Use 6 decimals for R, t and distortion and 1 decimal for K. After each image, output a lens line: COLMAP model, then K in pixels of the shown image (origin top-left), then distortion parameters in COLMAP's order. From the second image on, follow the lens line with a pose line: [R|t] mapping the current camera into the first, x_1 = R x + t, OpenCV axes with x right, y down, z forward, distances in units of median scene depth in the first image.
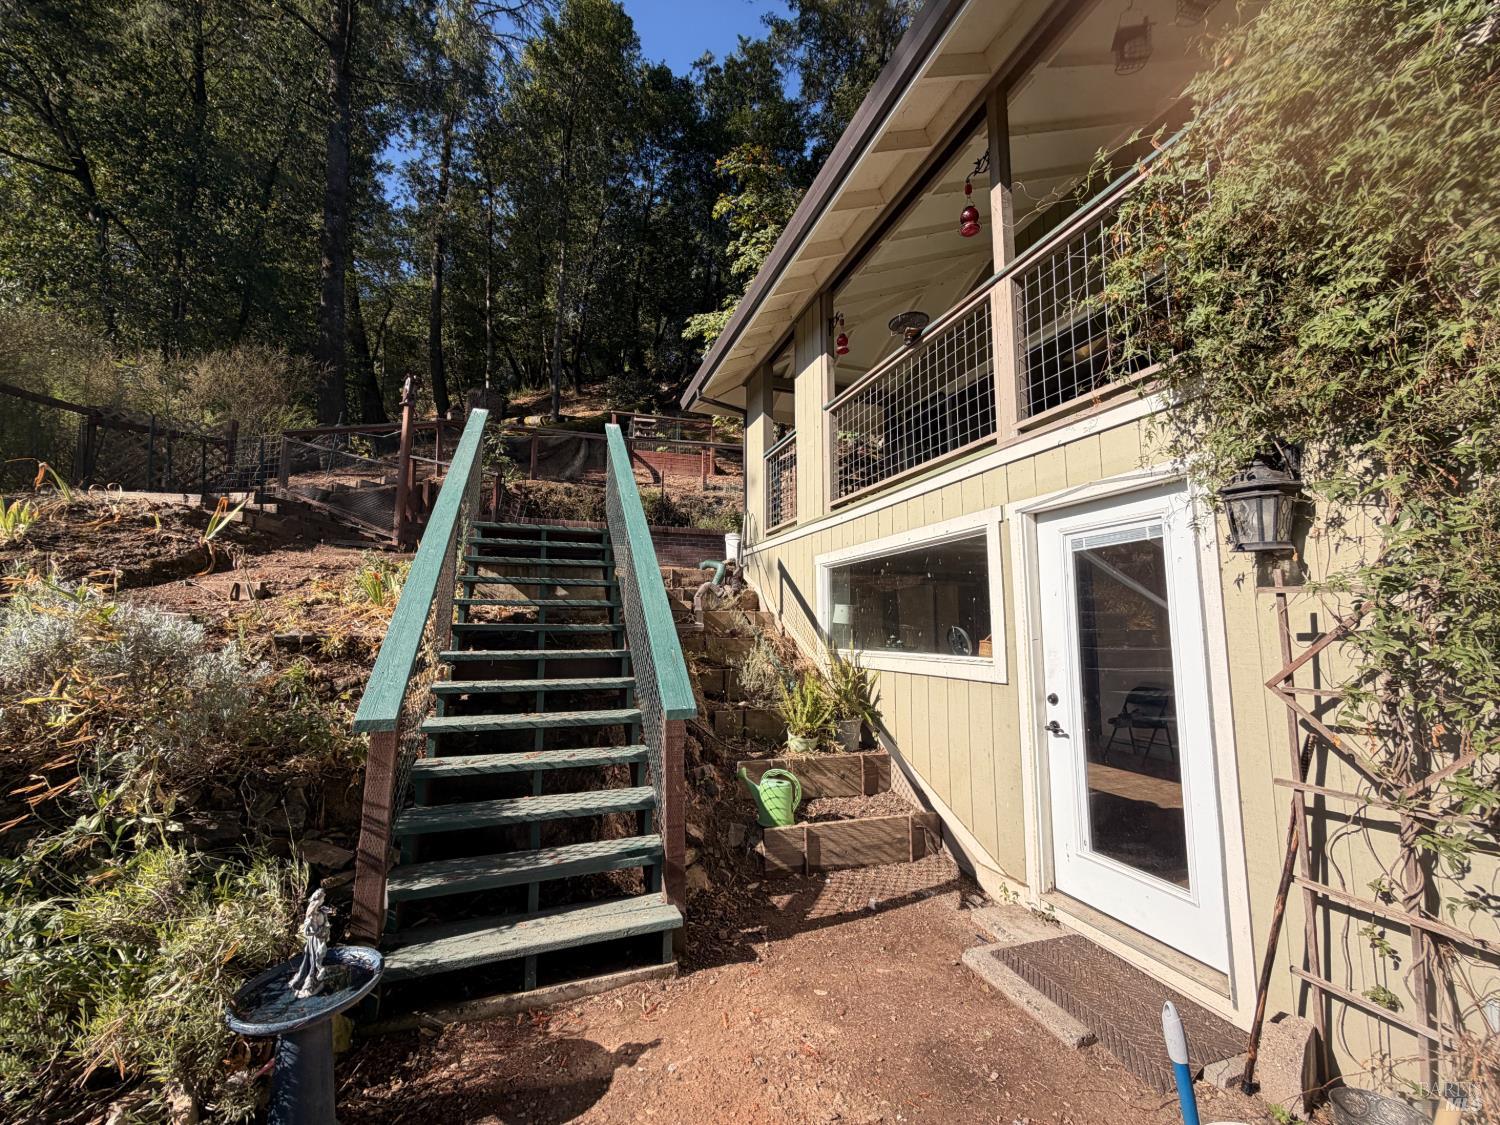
lens RADIAL K [[597.8, 0, 750.6], [0, 597.8, 562.8], [0, 0, 1]] dist [0.001189, 0.000013]
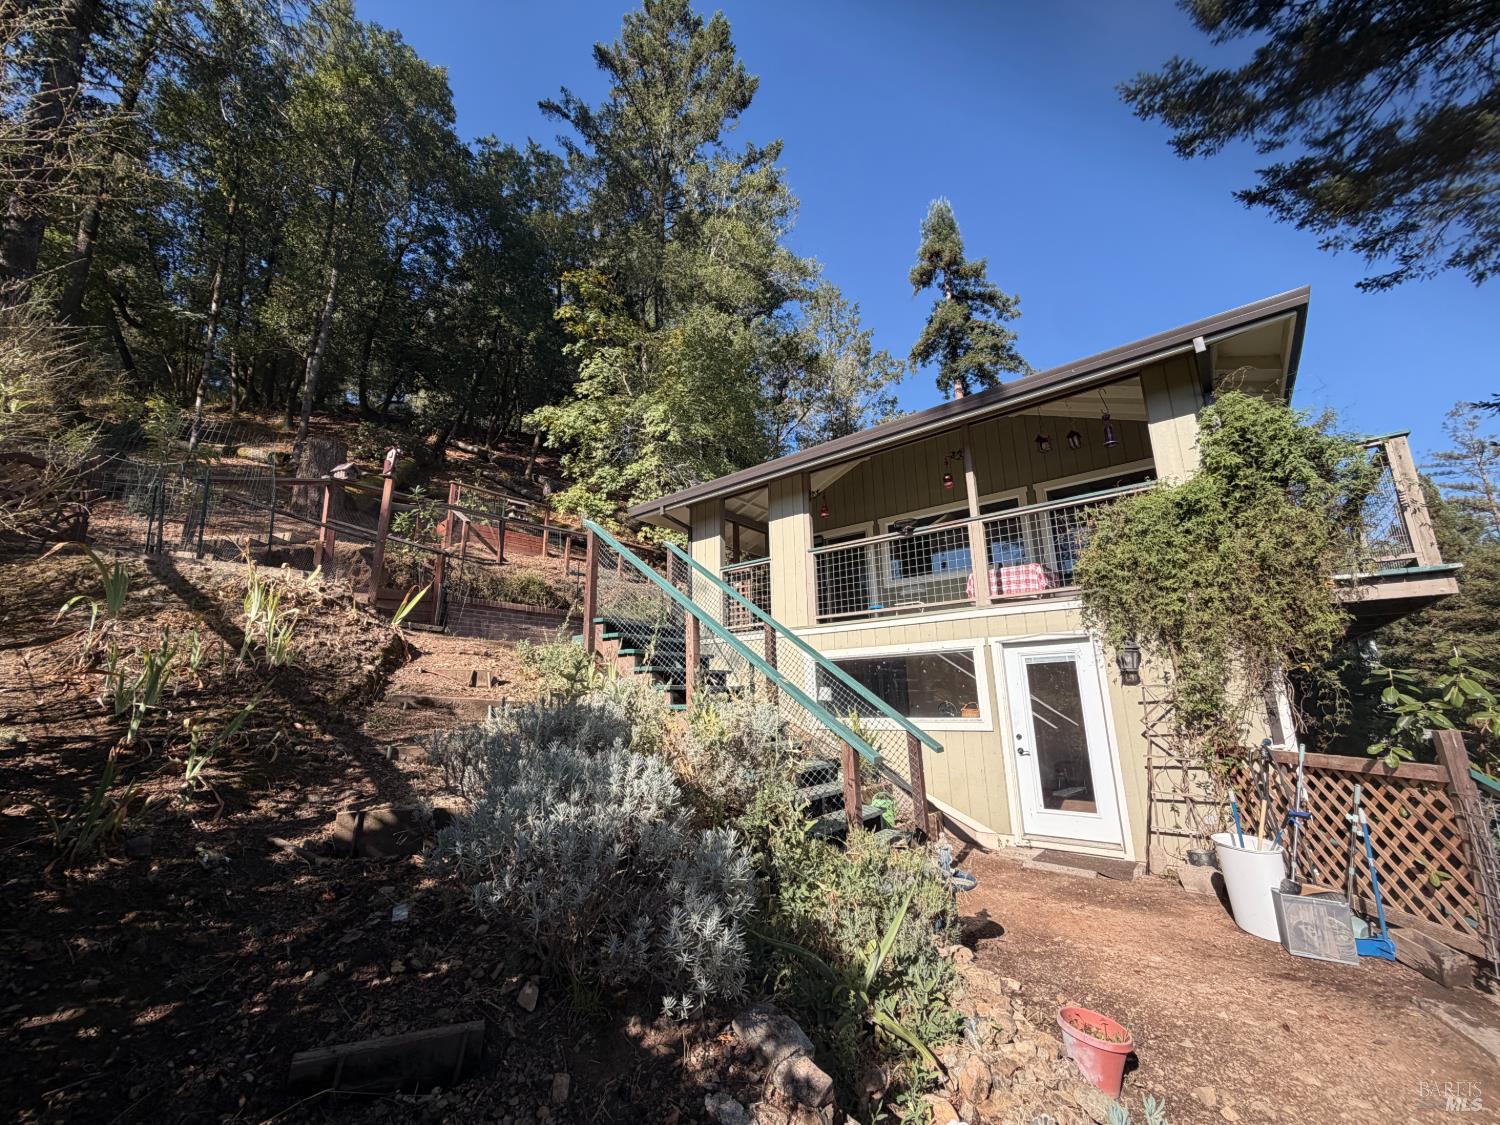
lens RADIAL K [[597.8, 0, 748.4], [0, 597.8, 563.2], [0, 0, 1]] dist [0.001189, 0.000013]
pose [[0.847080, 0.105483, 0.520893, -1.383064], [-0.040788, 0.990118, -0.134173, -0.046553], [-0.529898, 0.092409, 0.843012, -0.280667]]
